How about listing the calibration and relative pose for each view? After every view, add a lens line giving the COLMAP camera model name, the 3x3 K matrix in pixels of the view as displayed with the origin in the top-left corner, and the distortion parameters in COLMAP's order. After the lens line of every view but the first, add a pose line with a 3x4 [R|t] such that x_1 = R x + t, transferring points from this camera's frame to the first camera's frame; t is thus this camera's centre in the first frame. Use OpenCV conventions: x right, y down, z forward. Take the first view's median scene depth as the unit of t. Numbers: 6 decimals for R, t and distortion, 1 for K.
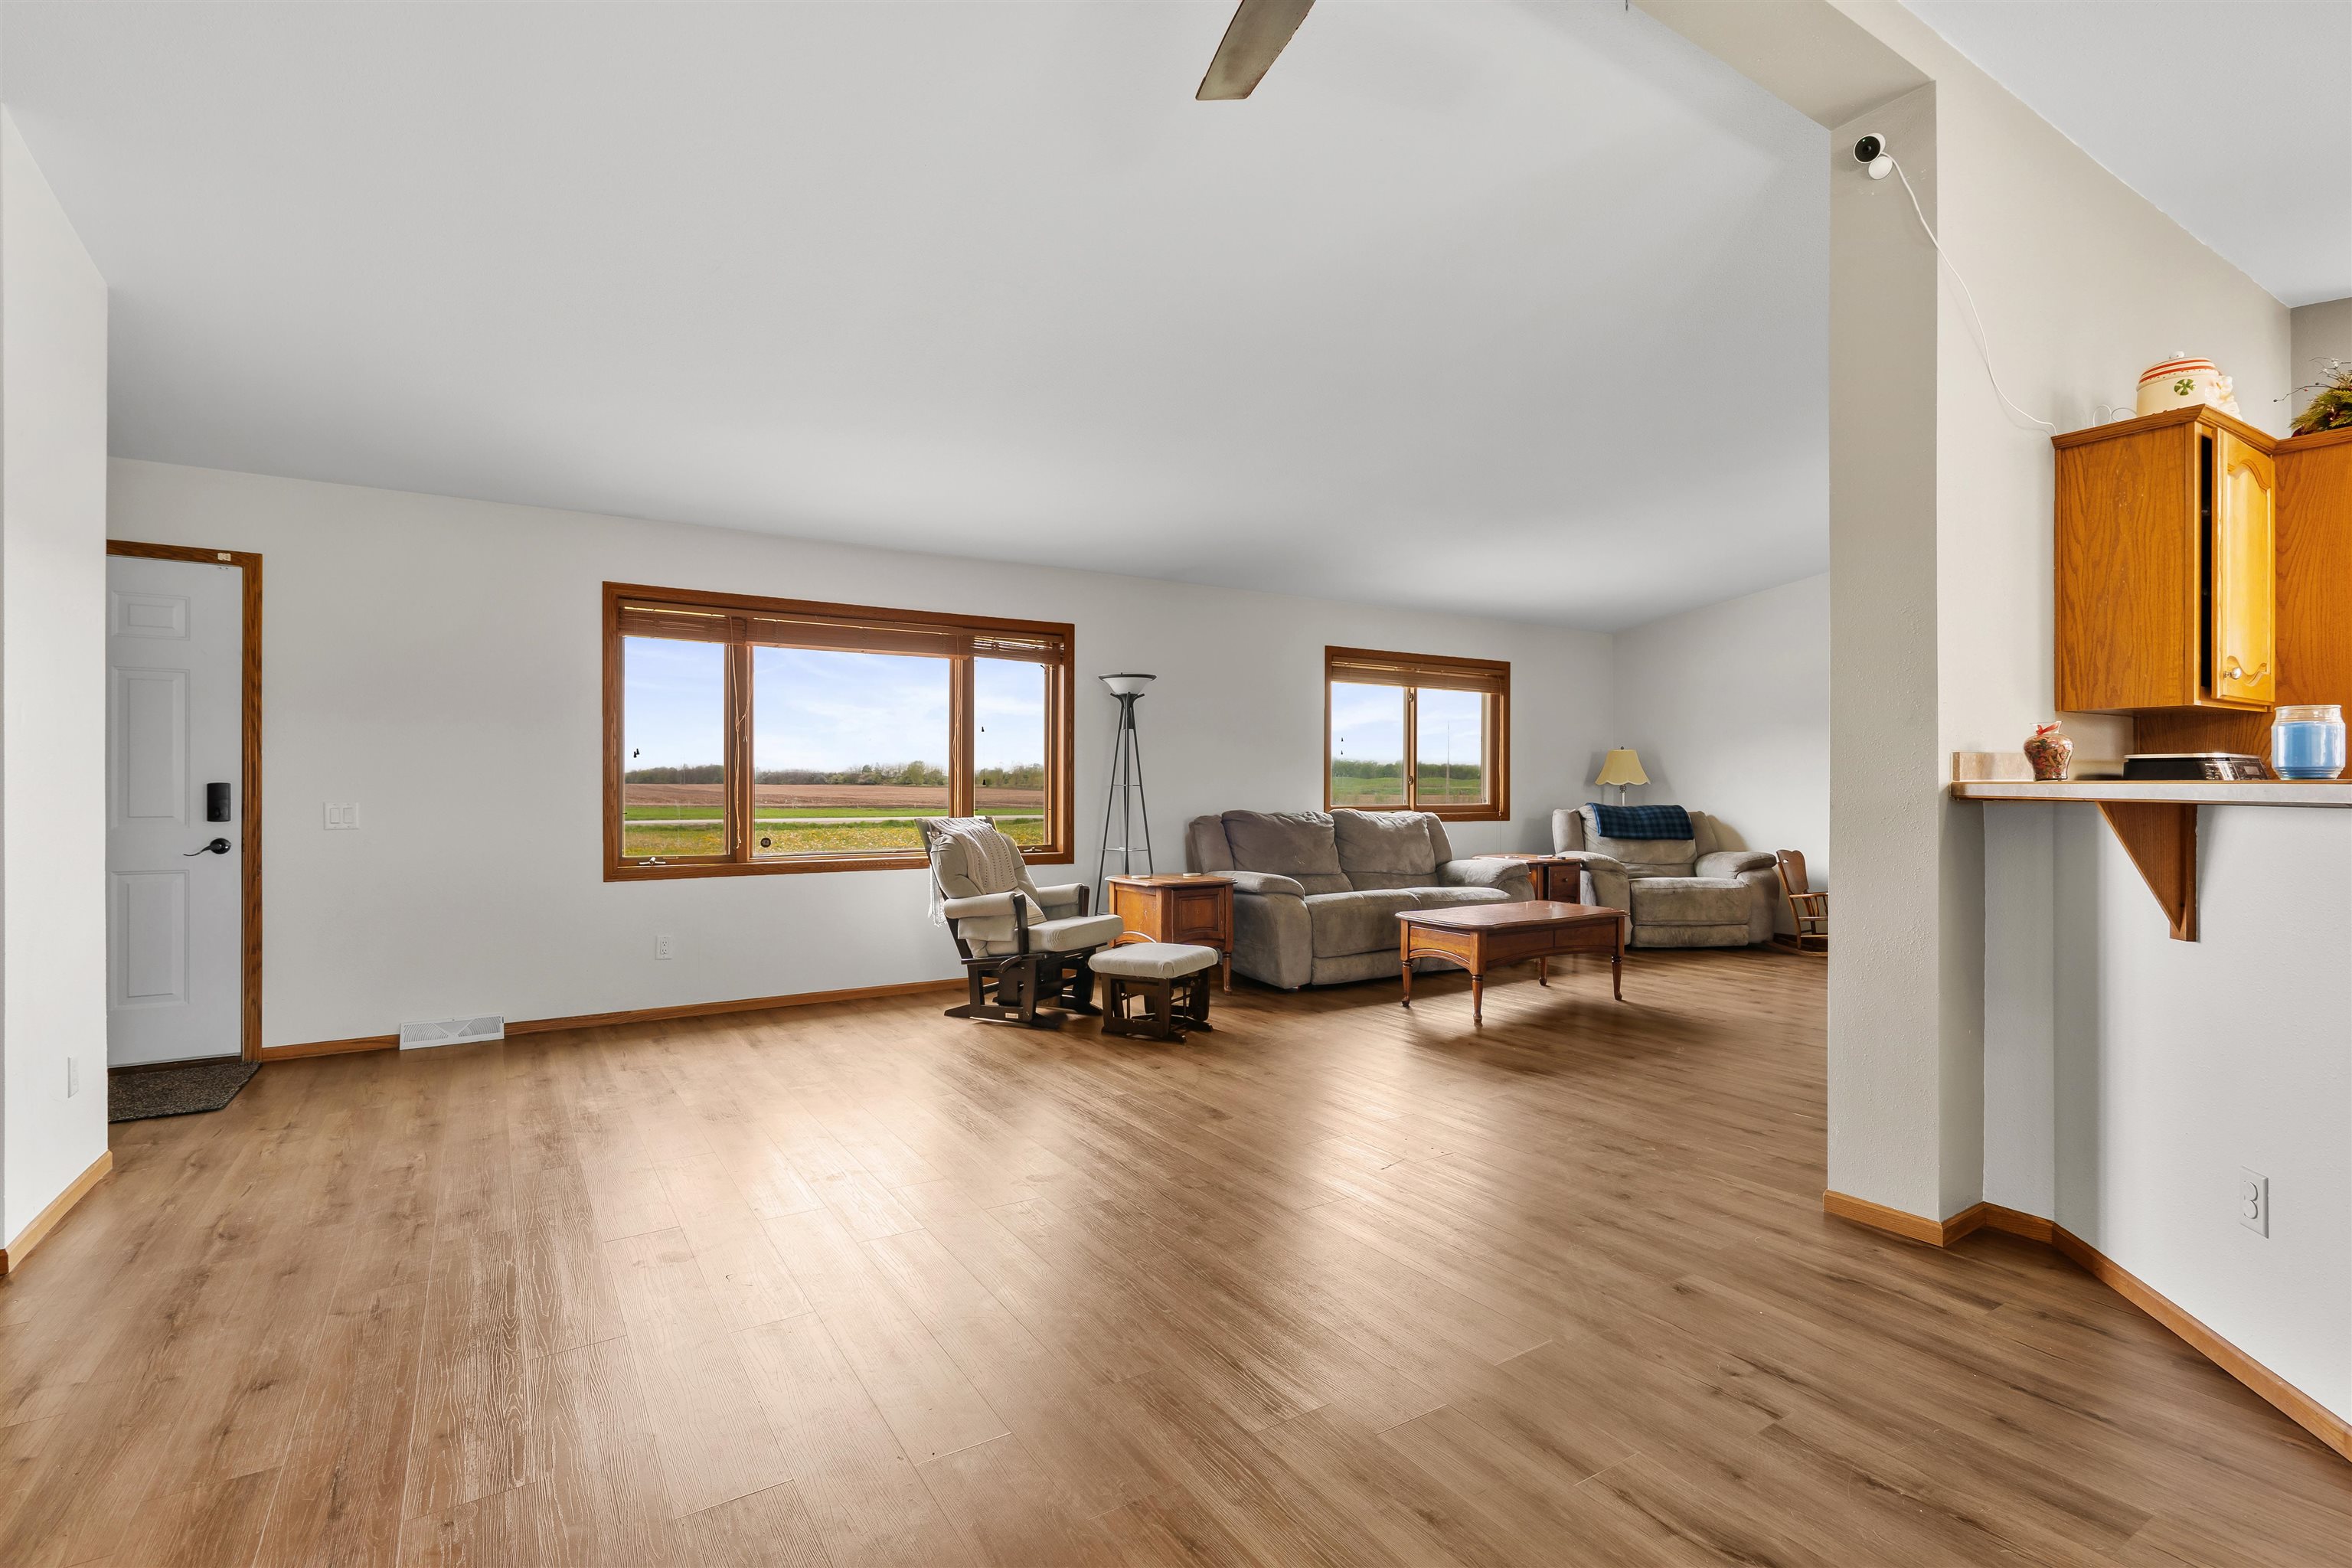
lens RADIAL K [[1066.2, 0, 1172.9], [0, 1066.2, 789.8], [0, 0, 1]] dist [-0.001017, 0.000693]
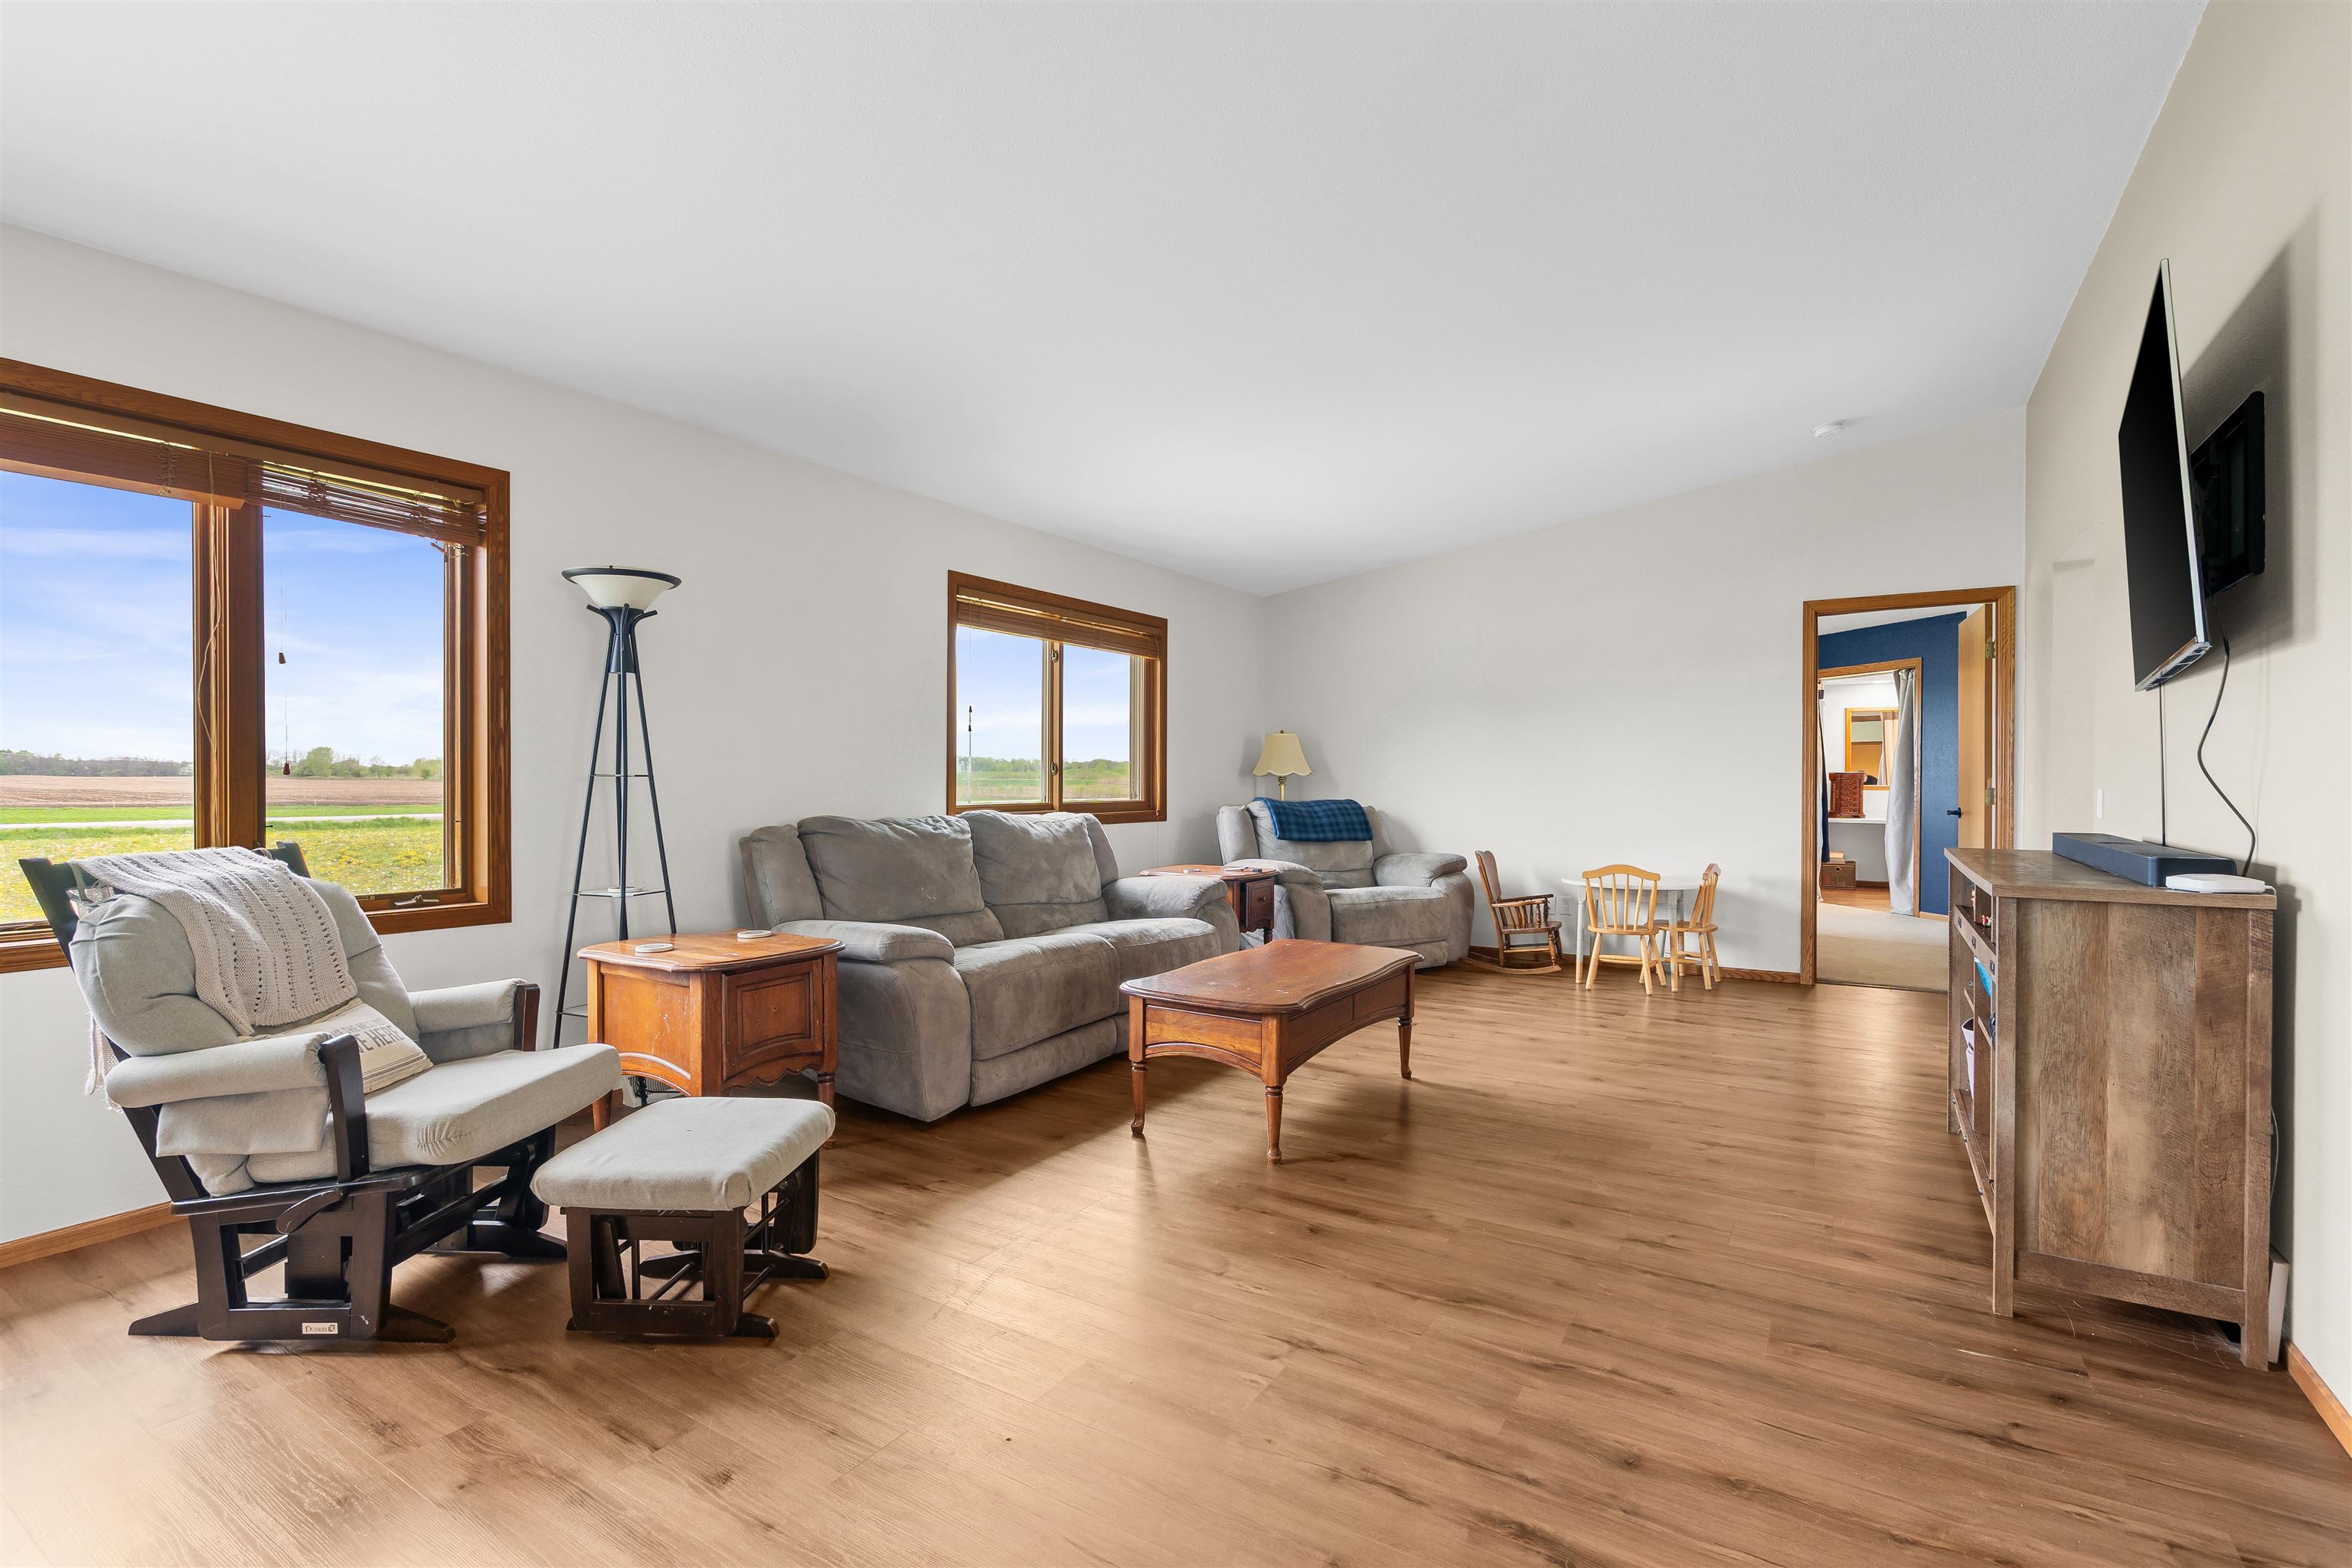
lens RADIAL K [[1066.2, 0, 1172.9], [0, 1066.2, 789.8], [0, 0, 1]] dist [-0.001017, 0.000693]
pose [[0.904731, -0.005432, 0.425949, -0.020810], [0.002397, 0.999968, 0.007661, -0.000360], [-0.425977, -0.005910, 0.904715, 0.386661]]
